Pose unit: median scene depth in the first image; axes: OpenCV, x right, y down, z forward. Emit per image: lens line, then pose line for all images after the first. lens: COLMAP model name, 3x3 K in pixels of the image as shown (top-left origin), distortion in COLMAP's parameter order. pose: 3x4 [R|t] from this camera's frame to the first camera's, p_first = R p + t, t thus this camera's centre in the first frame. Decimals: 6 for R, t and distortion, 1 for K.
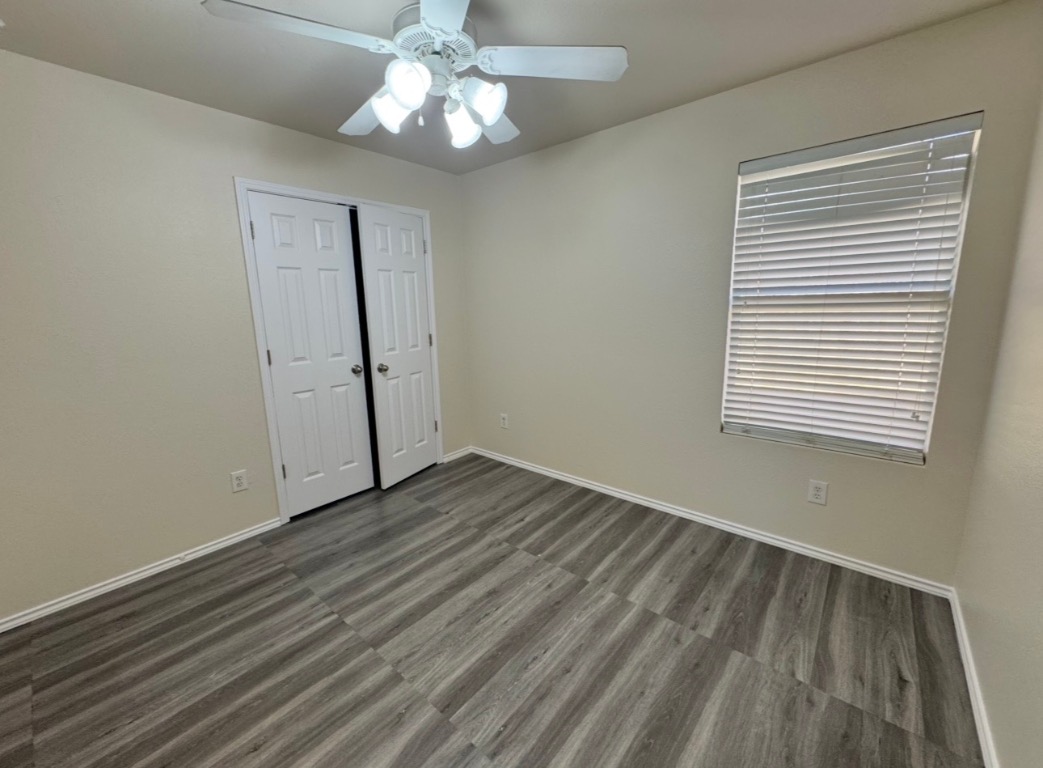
lens RADIAL K [[420.0, 0, 521.8], [0, 420.0, 381.3], [0, 0, 1]] dist [-0.001971, 0.000004]
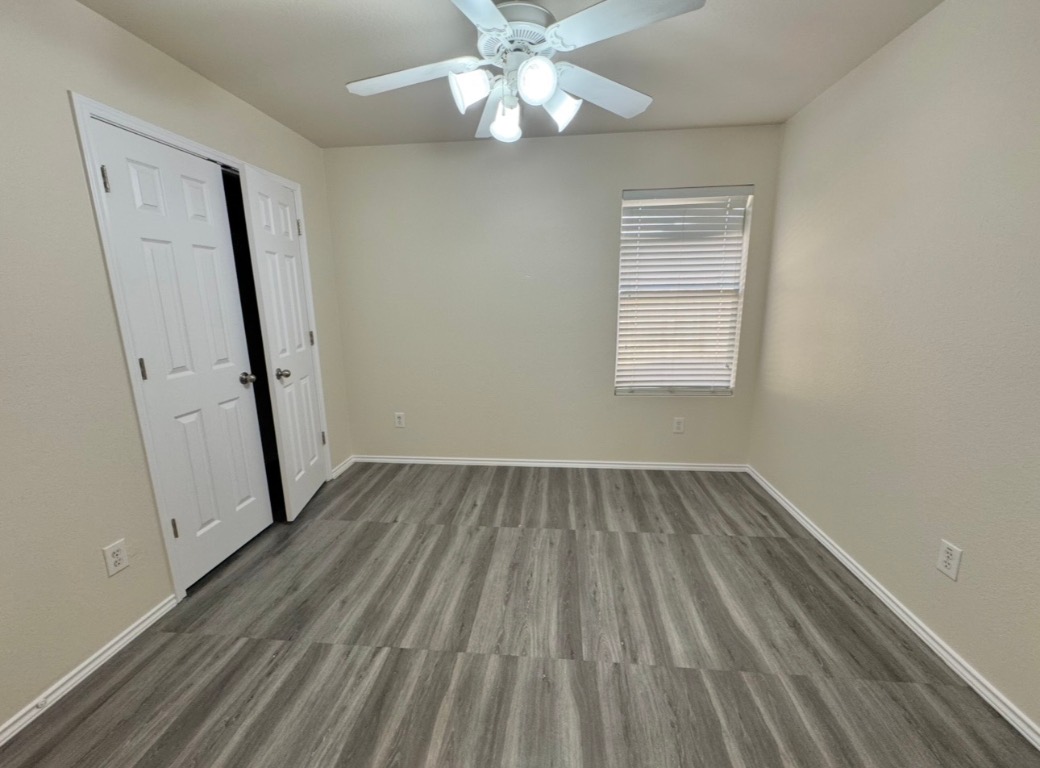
lens RADIAL K [[418.8, 0, 521.7], [0, 418.8, 385.2], [0, 0, 1]] dist [-0.001971, 0.000004]
pose [[0.819363, -0.109870, 0.562647, -0.563126], [0.101971, 0.993744, 0.045554, 0.001439], [-0.564132, 0.020048, 0.825441, 0.096253]]
